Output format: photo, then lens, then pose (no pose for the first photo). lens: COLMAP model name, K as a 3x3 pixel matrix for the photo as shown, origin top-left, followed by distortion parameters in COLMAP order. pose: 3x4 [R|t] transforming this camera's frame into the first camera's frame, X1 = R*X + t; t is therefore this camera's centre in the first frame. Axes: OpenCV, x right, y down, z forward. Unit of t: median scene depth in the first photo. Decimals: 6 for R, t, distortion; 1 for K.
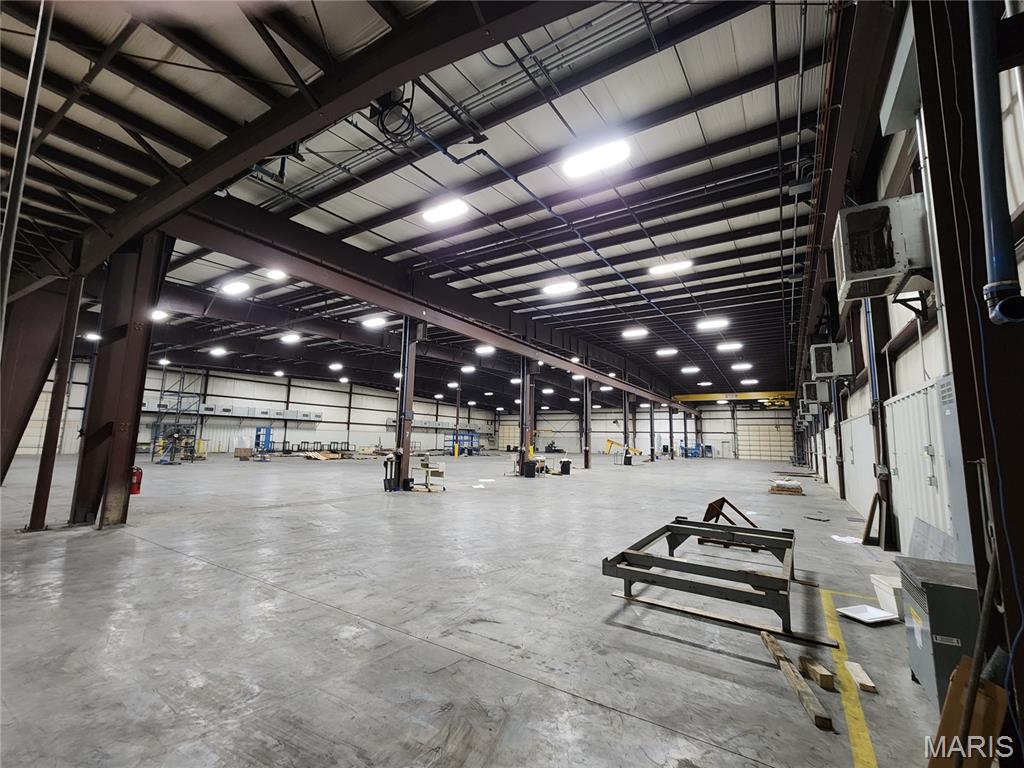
lens RADIAL K [[433.6, 0, 508.8], [0, 433.6, 383.8], [0, 0, 1]] dist [0.003138, 0.000046]
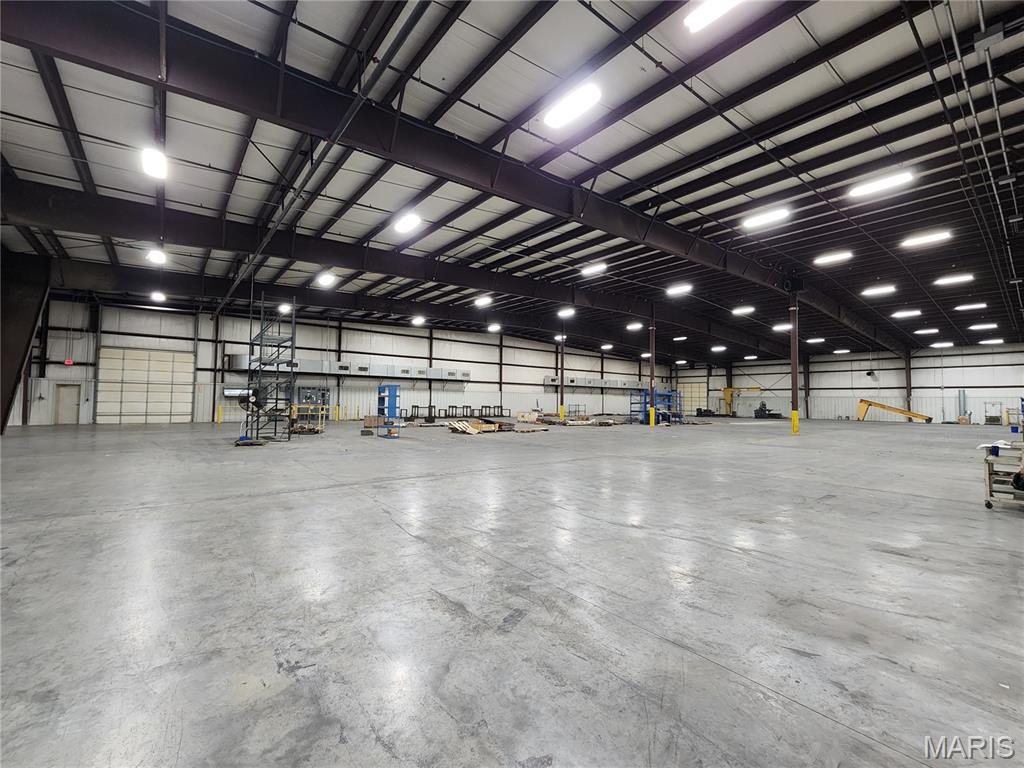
lens RADIAL K [[433.6, 0, 518.8], [0, 433.6, 383.7], [0, 0, 1]] dist [0.003138, 0.000046]
pose [[0.955803, -0.021335, -0.293233, -0.107972], [0.046702, 0.995718, 0.079782, 0.031764], [0.290275, -0.089951, 0.952706, 0.257092]]
